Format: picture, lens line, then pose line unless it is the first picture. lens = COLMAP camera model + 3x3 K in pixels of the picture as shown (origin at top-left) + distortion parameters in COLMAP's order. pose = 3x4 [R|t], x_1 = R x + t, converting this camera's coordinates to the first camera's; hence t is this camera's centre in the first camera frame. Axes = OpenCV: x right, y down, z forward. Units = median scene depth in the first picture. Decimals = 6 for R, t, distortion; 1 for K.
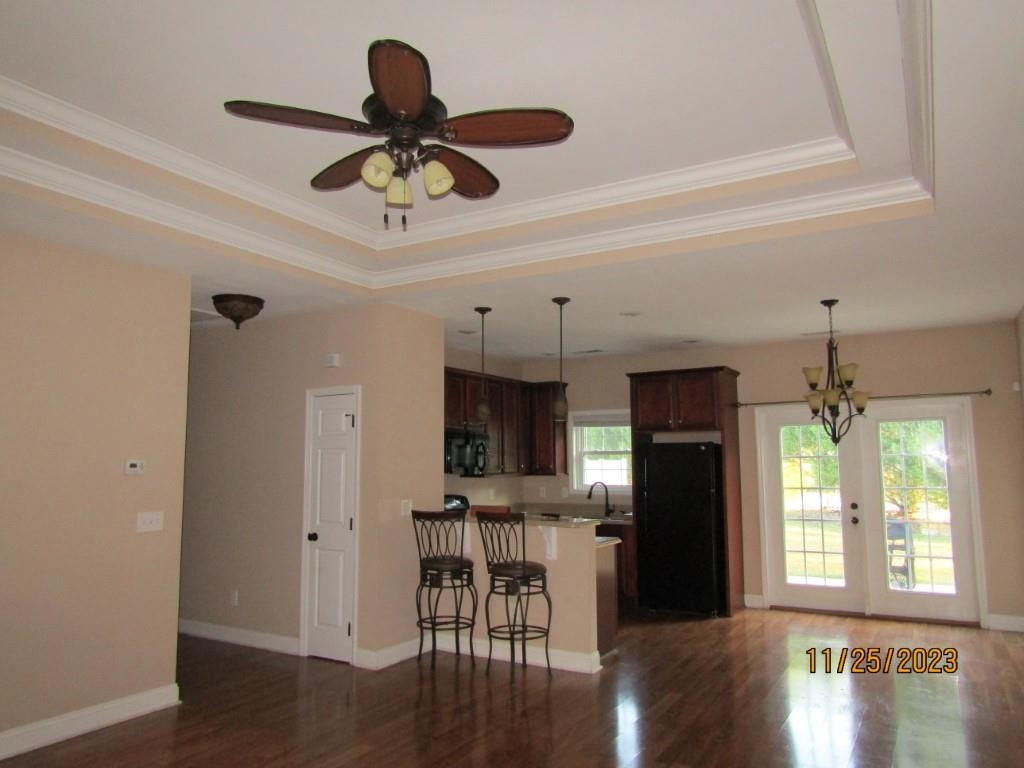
lens RADIAL K [[728.8, 0, 518.8], [0, 728.8, 380.5], [0, 0, 1]] dist [-0.019359, 0.000618]
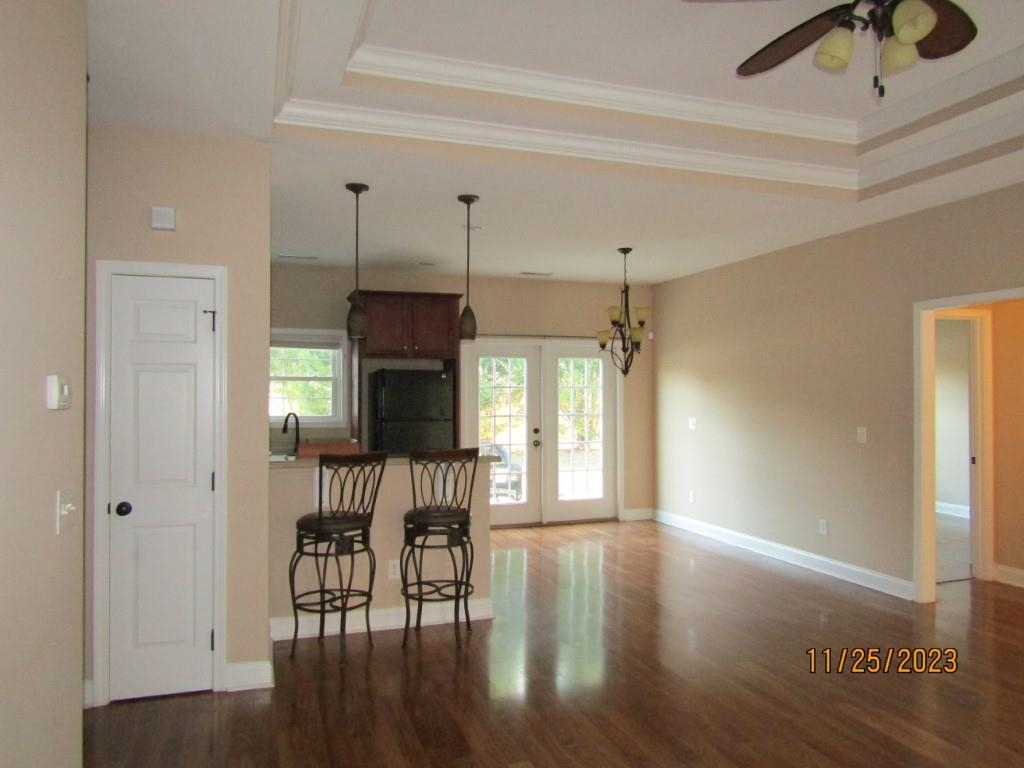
lens RADIAL K [[728.8, 0, 518.3], [0, 728.8, 391.5], [0, 0, 1]] dist [-0.019359, 0.000618]
pose [[0.636746, 0.007170, 0.771040, -0.536983], [-0.091054, 0.993659, 0.065955, 0.049977], [-0.765678, -0.112203, 0.633362, 0.383708]]
